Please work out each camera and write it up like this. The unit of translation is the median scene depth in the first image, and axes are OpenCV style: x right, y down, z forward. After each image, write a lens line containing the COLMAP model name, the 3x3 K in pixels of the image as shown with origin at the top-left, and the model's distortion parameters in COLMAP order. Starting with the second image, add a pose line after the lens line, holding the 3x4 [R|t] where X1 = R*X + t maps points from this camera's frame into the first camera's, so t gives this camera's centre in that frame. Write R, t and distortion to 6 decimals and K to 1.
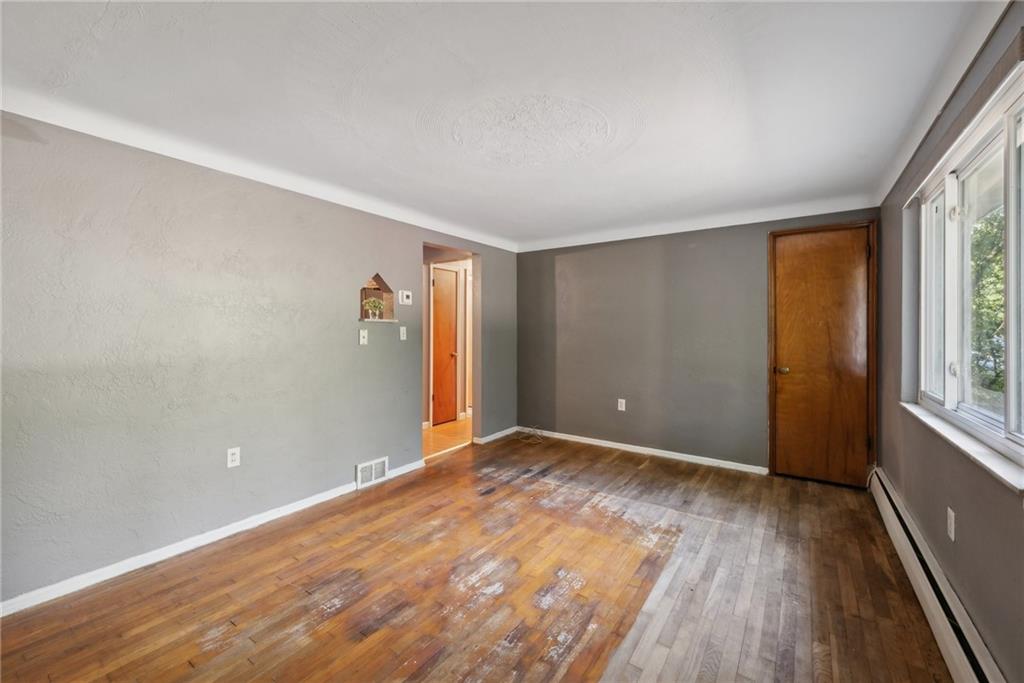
lens RADIAL K [[414.1, 0, 511.0], [0, 414.1, 336.8], [0, 0, 1]] dist [0.015986, -0.000187]
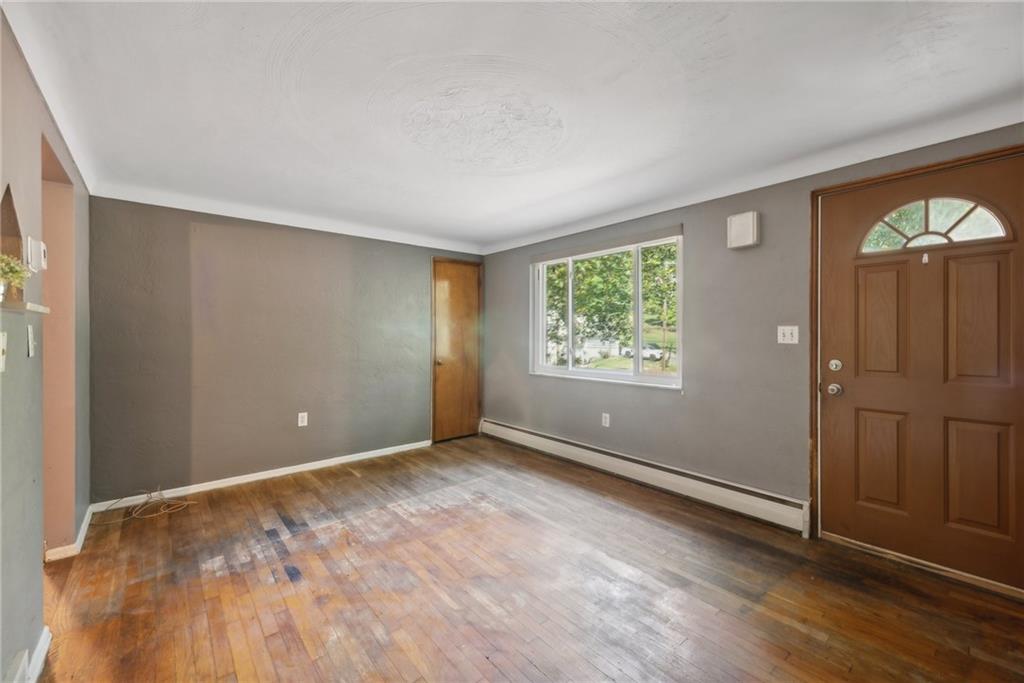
lens RADIAL K [[414.1, 0, 511.0], [0, 414.1, 336.8], [0, 0, 1]] dist [0.015986, -0.000187]
pose [[0.256822, -0.010331, 0.966404, -0.712985], [0.021256, 0.999761, 0.005038, -0.003521], [-0.966225, 0.019248, 0.256980, 0.560270]]
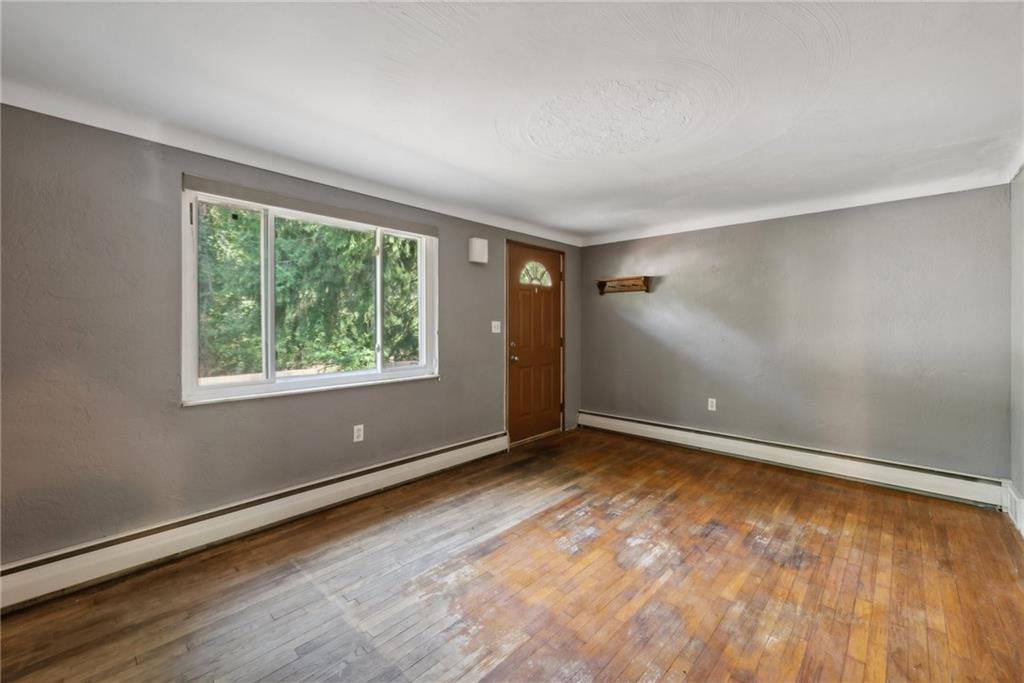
lens RADIAL K [[417.3, 0, 512.9], [0, 417.3, 328.4], [0, 0, 1]] dist [0.014334, -0.000228]
pose [[-0.990657, -0.003145, 0.136340, 0.104367], [0.000264, 0.999688, 0.024976, -0.021365], [-0.136376, 0.024778, -0.990347, 1.623404]]
